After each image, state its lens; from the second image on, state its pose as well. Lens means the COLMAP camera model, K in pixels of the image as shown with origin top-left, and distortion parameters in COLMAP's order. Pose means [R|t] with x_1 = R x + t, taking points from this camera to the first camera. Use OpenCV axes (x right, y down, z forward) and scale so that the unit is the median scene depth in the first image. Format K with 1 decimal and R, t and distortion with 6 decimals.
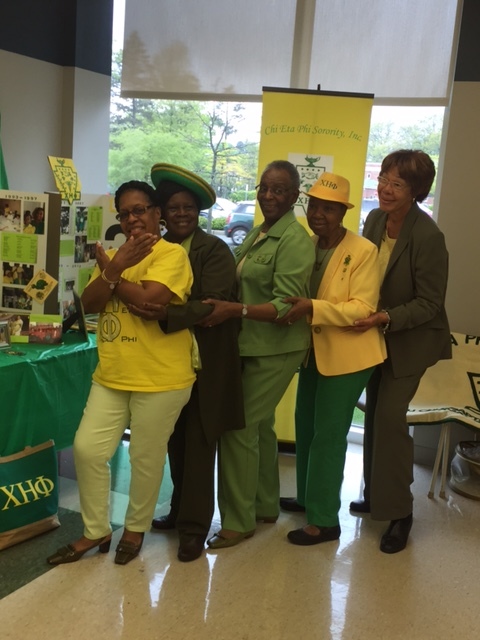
lens RADIAL K [[786.4, 0, 237.3], [0, 786.4, 313.8], [0, 0, 1]] dist [-0.063936, 0.000000]
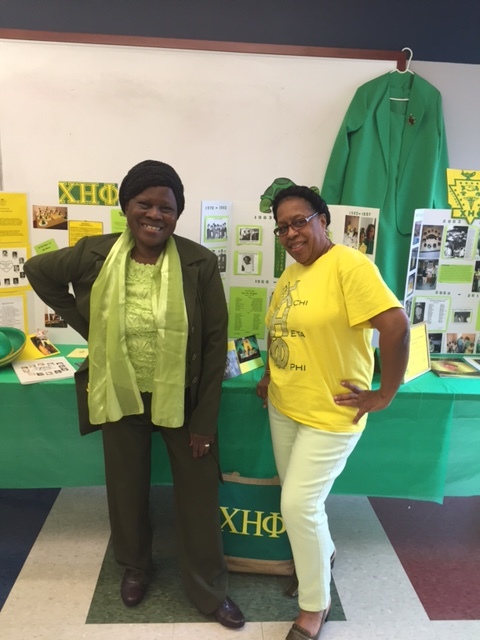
lens RADIAL K [[559.5, 0, 244.7], [0, 559.5, 318.5], [0, 0, 1]] dist [0.058694, -0.083605]
pose [[0.504064, 0.137641, -0.852628, 0.239519], [-0.134958, 0.987645, 0.079651, -0.060484], [0.853057, 0.074920, 0.516412, 0.546815]]
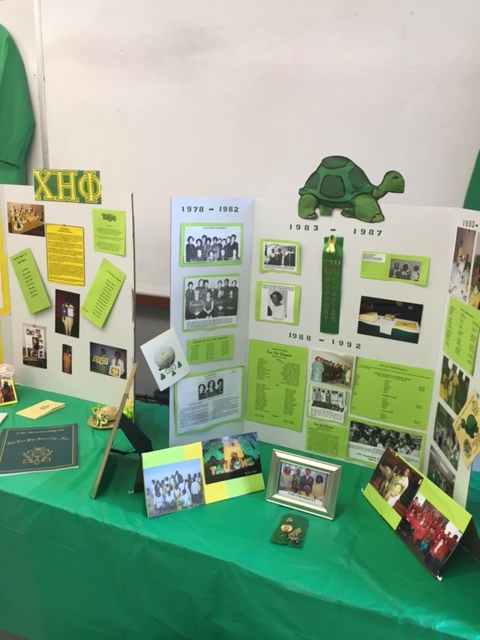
lens RADIAL K [[559.5, 0, 245.7], [0, 559.5, 317.8], [0, 0, 1]] dist [0.058694, -0.083605]
pose [[0.069061, 0.165359, -0.983813, 0.041069], [-0.184855, 0.971210, 0.150264, -0.121179], [0.980336, 0.171486, 0.097641, 0.845152]]
